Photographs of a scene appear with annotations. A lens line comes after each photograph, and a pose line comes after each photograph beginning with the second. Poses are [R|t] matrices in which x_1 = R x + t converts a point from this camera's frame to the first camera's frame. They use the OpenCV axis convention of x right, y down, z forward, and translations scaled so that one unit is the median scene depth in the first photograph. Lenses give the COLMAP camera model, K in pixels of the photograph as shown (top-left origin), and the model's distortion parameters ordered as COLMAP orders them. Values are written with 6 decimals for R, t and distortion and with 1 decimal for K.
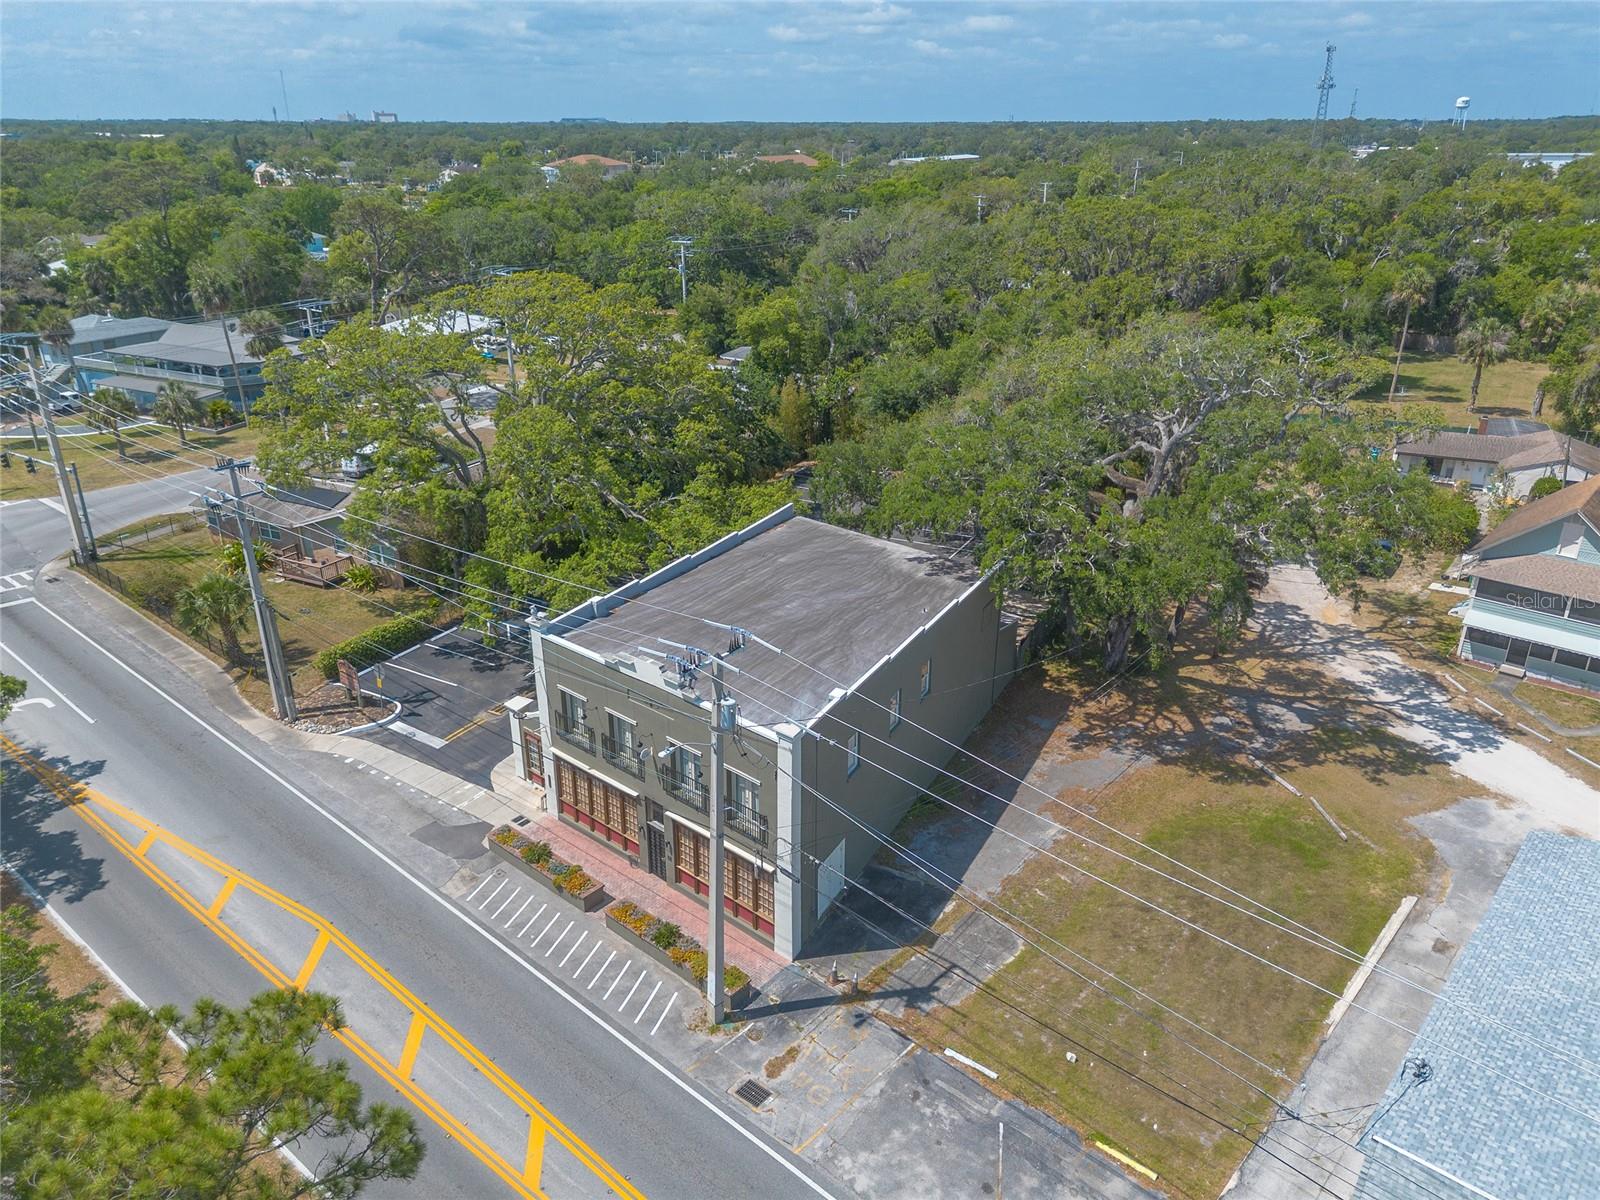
lens RADIAL K [[1138.0, 0, 794.1], [0, 1138.0, 601.4], [0, 0, 1]] dist [0.056998, -0.053459]
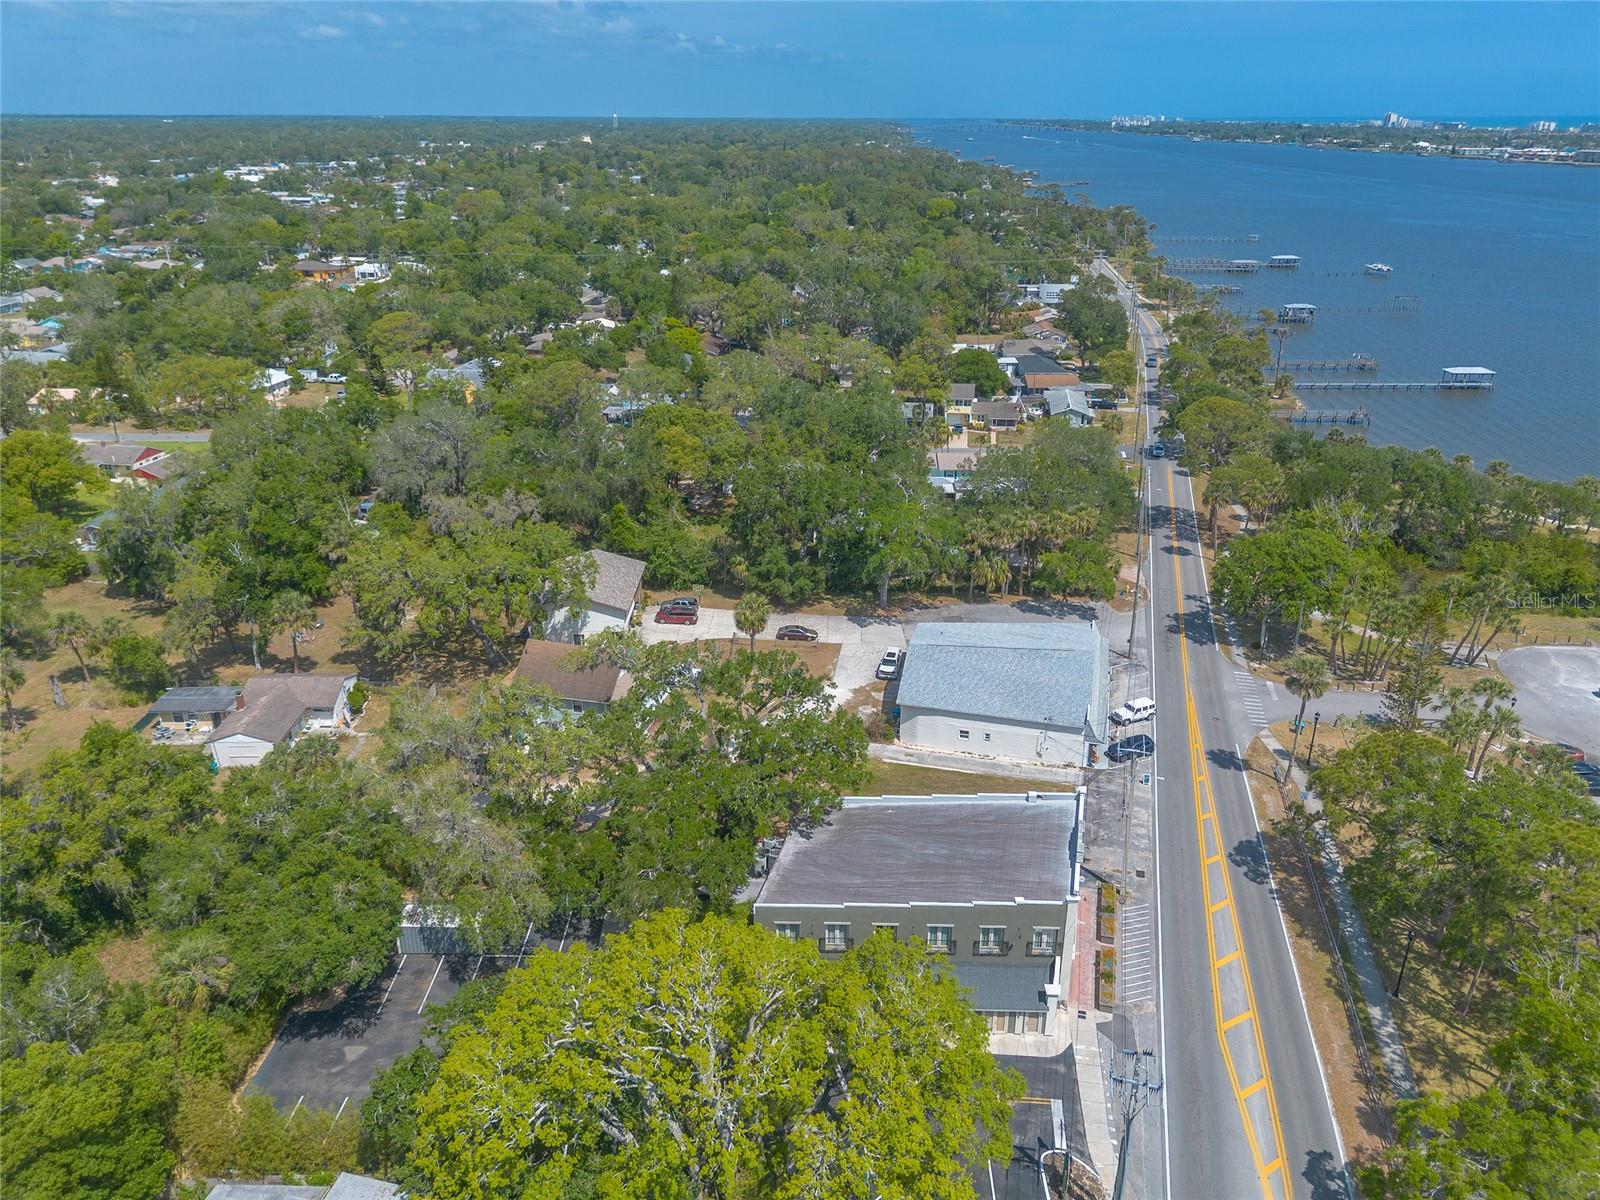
lens RADIAL K [[1138.0, 0, 800.0], [0, 1138.0, 598.8], [0, 0, 1]] dist [0.056998, -0.053459]
pose [[-0.454417, -0.342155, 0.822457, -1.082159], [0.342949, 0.784924, 0.516024, -1.130240], [-0.822126, 0.516551, -0.239341, 1.282567]]
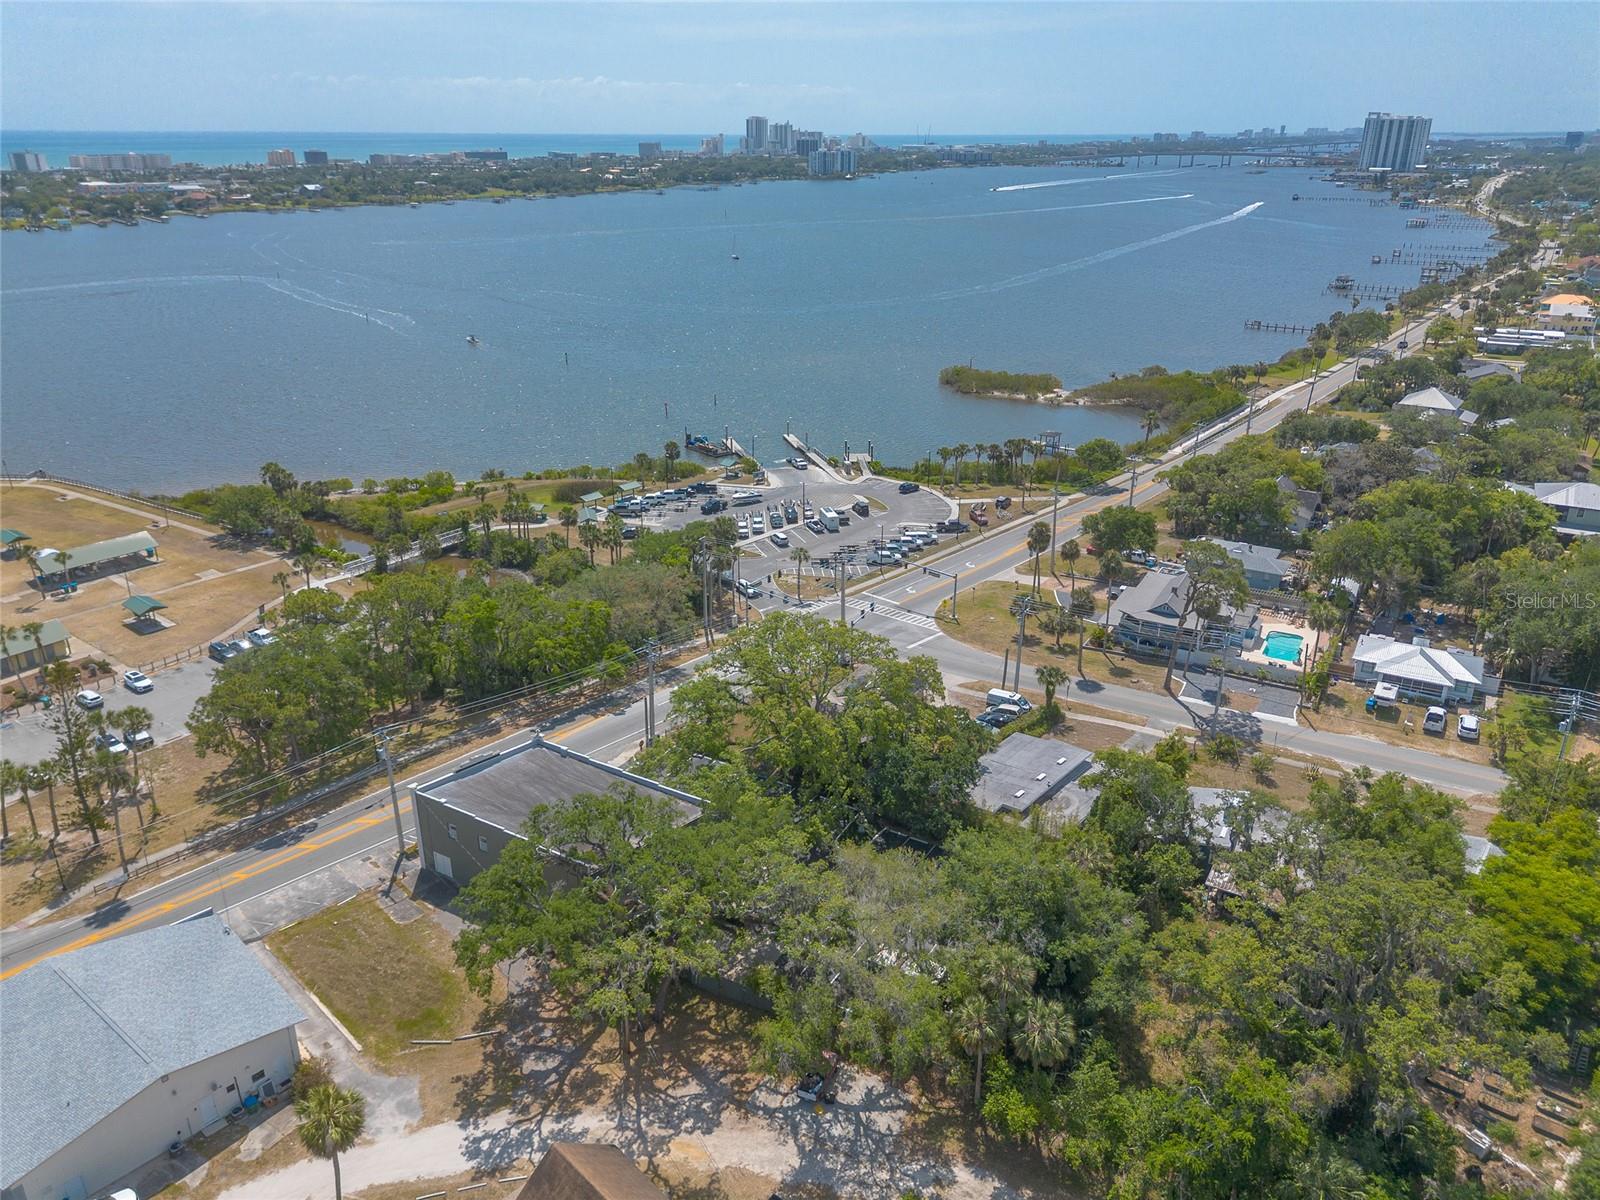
lens RADIAL K [[1138.0, 0, 799.4], [0, 1138.0, 600.2], [0, 0, 1]] dist [0.056998, -0.053459]
pose [[-0.044865, 0.380222, -0.923807, 1.704759], [-0.384623, 0.846877, 0.367239, -1.200028], [0.921983, 0.371794, 0.108247, 0.981094]]
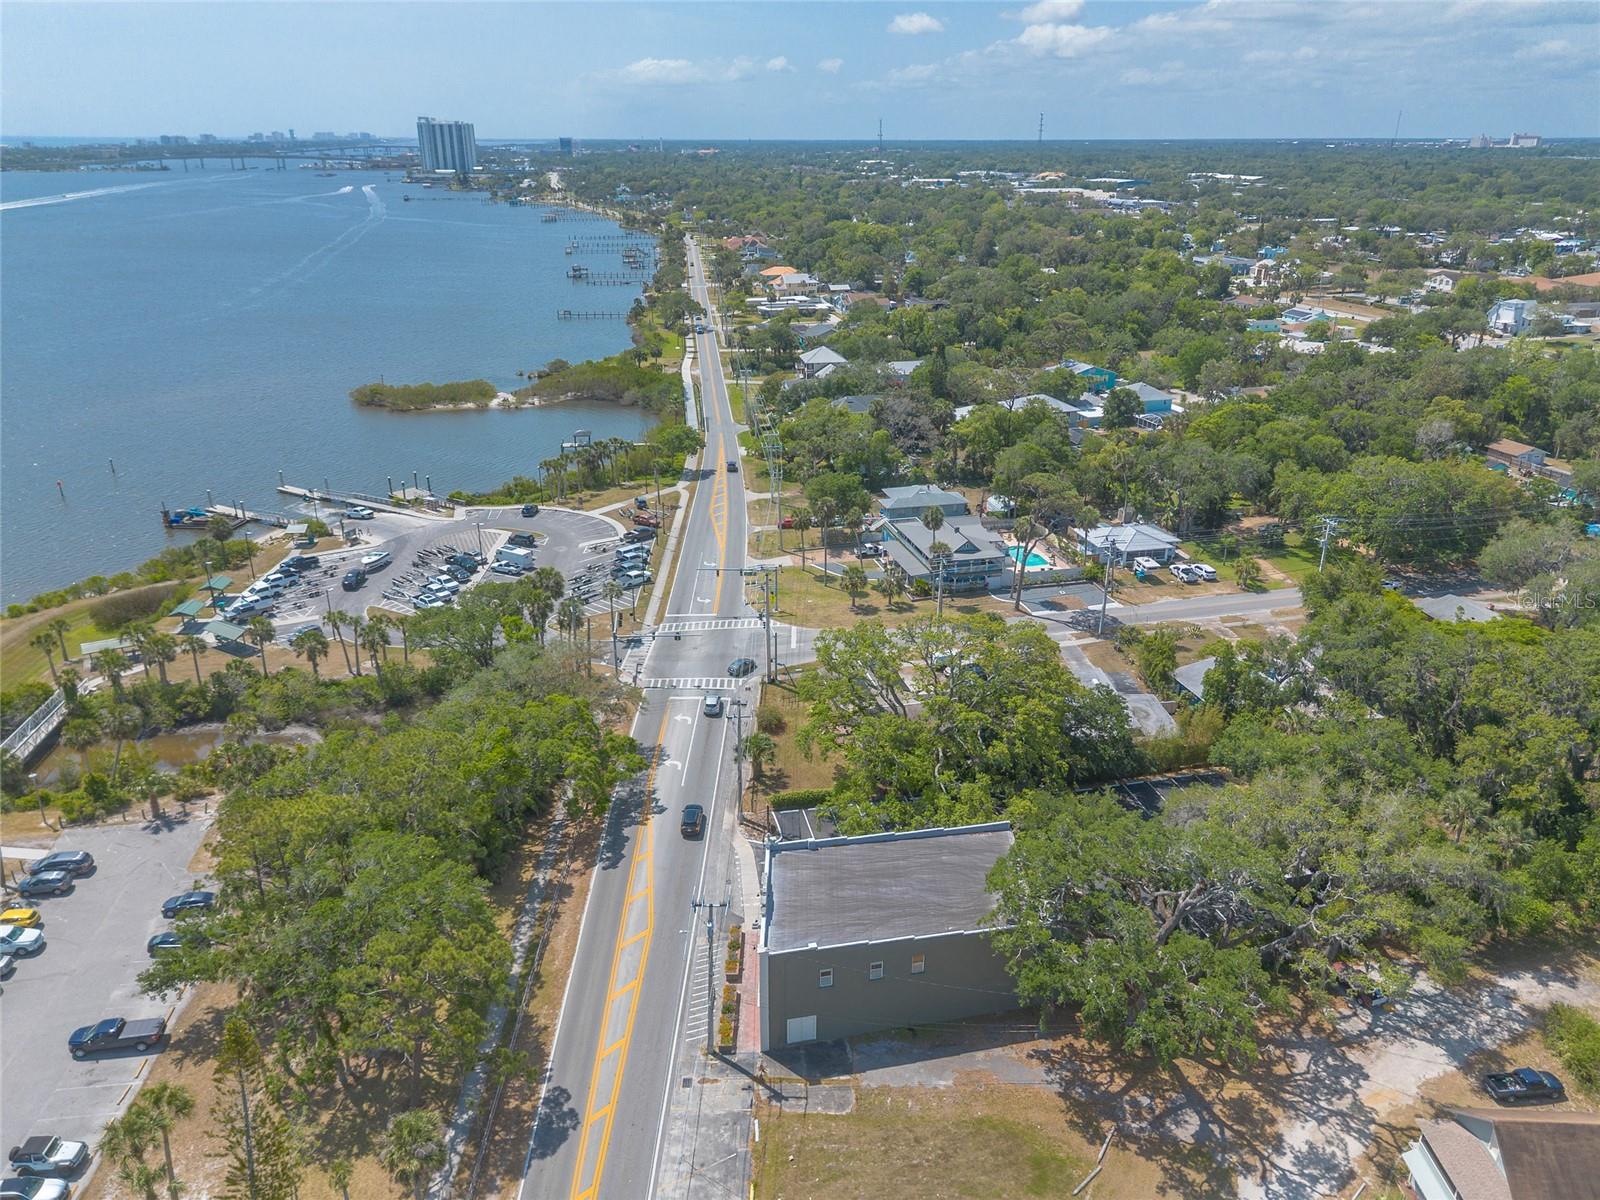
lens RADIAL K [[1138.0, 0, 794.6], [0, 1138.0, 602.1], [0, 0, 1]] dist [0.056998, -0.053459]
pose [[0.656337, 0.286468, -0.697967, 0.965372], [-0.292399, 0.949393, 0.114703, -0.554450], [0.695503, 0.128801, 0.706884, -0.421735]]
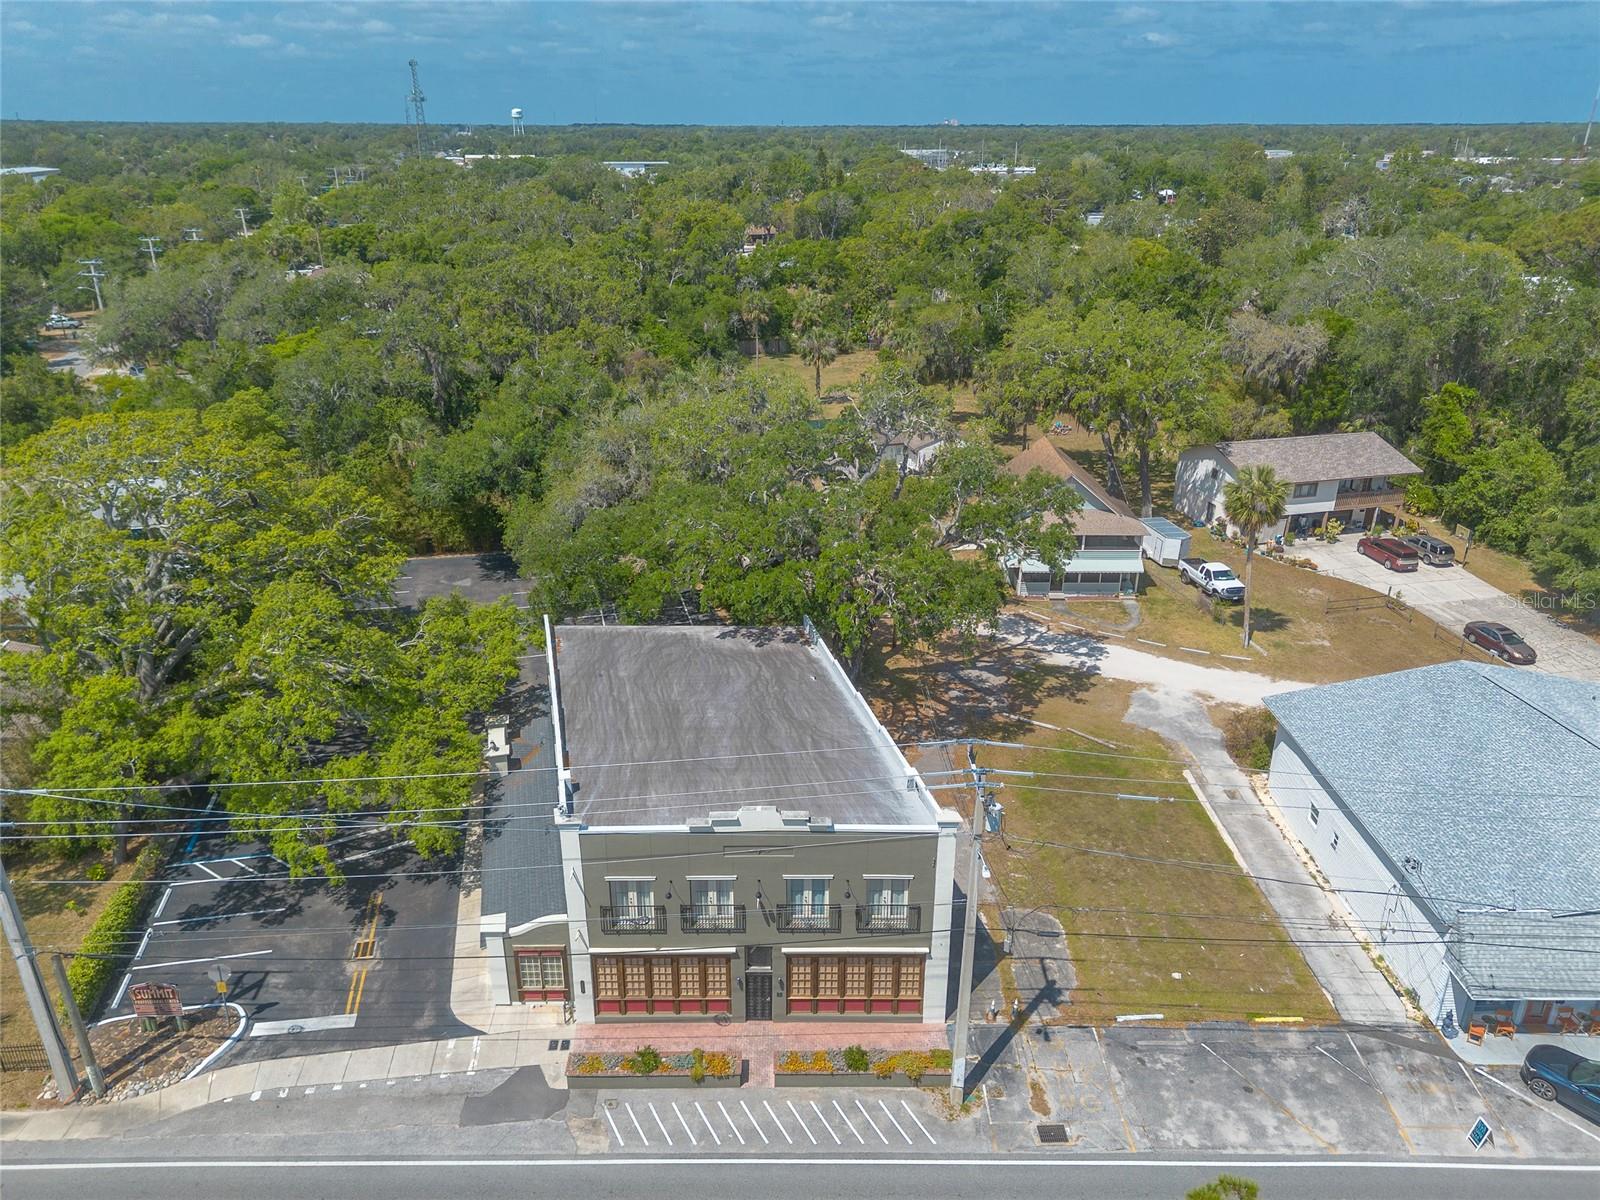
lens RADIAL K [[1138.0, 0, 798.1], [0, 1138.0, 599.9], [0, 0, 1]] dist [0.056998, -0.053459]
pose [[0.741585, -0.253640, 0.621063, -0.511397], [0.254741, 0.962899, 0.089069, -0.153115], [-0.620612, 0.092158, 0.778683, 0.153129]]
